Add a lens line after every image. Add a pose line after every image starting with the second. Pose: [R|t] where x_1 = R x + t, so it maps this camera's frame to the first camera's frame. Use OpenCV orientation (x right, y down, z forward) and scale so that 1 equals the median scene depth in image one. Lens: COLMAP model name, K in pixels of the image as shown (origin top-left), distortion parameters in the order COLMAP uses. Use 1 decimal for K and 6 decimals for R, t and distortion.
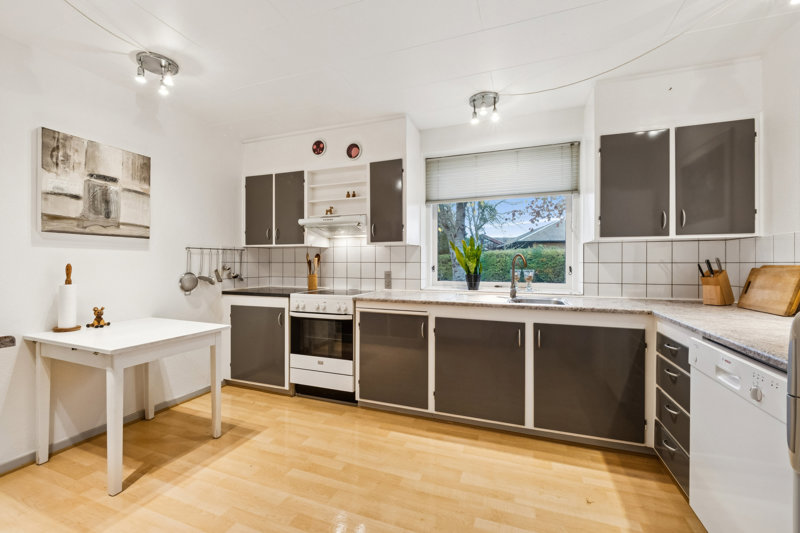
lens RADIAL K [[336.4, 0, 397.4], [0, 336.4, 263.4], [0, 0, 1]] dist [-0.010040, -0.001380]
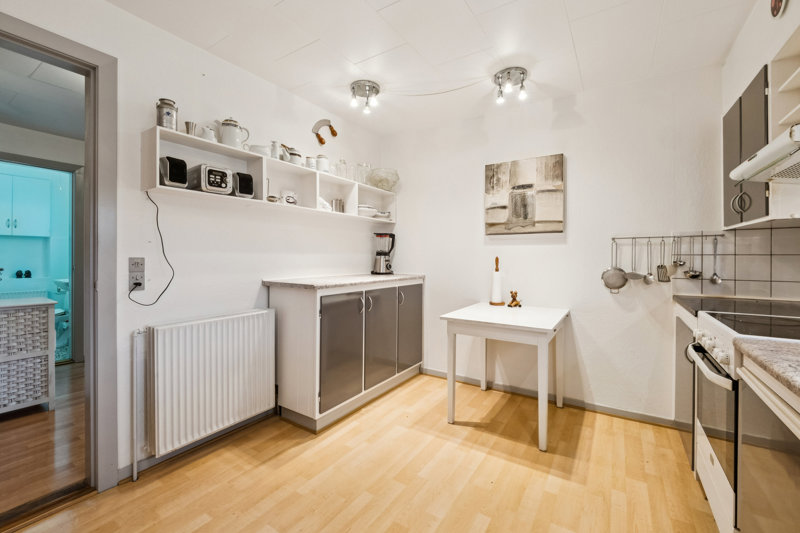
lens RADIAL K [[336.4, 0, 398.1], [0, 336.4, 256.3], [0, 0, 1]] dist [-0.010040, -0.001380]
pose [[-0.217822, -0.003253, -0.975983, 0.437196], [-0.001798, 0.999994, -0.002932, 0.003793], [0.975987, 0.001116, -0.217827, 0.842602]]
